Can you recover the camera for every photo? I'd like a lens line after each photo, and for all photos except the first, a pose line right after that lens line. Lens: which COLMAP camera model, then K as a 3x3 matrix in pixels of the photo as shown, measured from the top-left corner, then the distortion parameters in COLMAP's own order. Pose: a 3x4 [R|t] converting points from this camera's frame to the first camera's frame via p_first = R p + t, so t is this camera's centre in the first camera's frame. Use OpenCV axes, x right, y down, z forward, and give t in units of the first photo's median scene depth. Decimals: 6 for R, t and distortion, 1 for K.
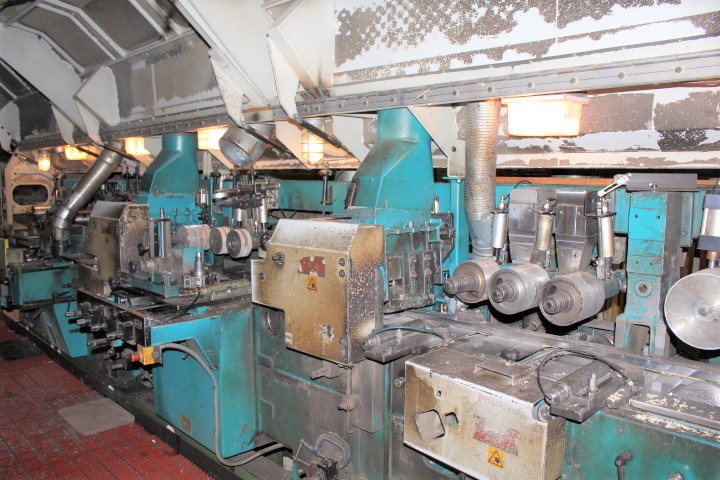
lens RADIAL K [[599.3, 0, 360.0], [0, 599.3, 240.0], [0, 0, 1]] dist [-0.128076, 0.089069]
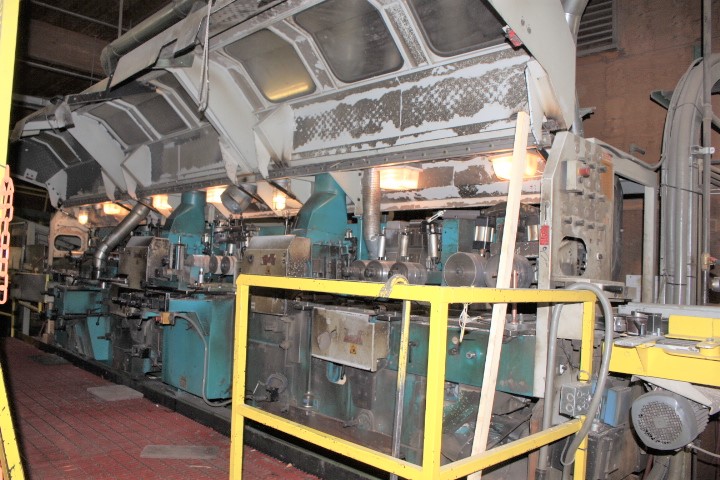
lens RADIAL K [[599.3, 0, 360.0], [0, 599.3, 240.0], [0, 0, 1]] dist [-0.128076, 0.089069]
pose [[0.999096, 0.042496, -0.001024, 0.137524], [-0.042131, 0.986737, -0.156767, 0.185201], [-0.005651, 0.156668, 0.987635, -0.536850]]
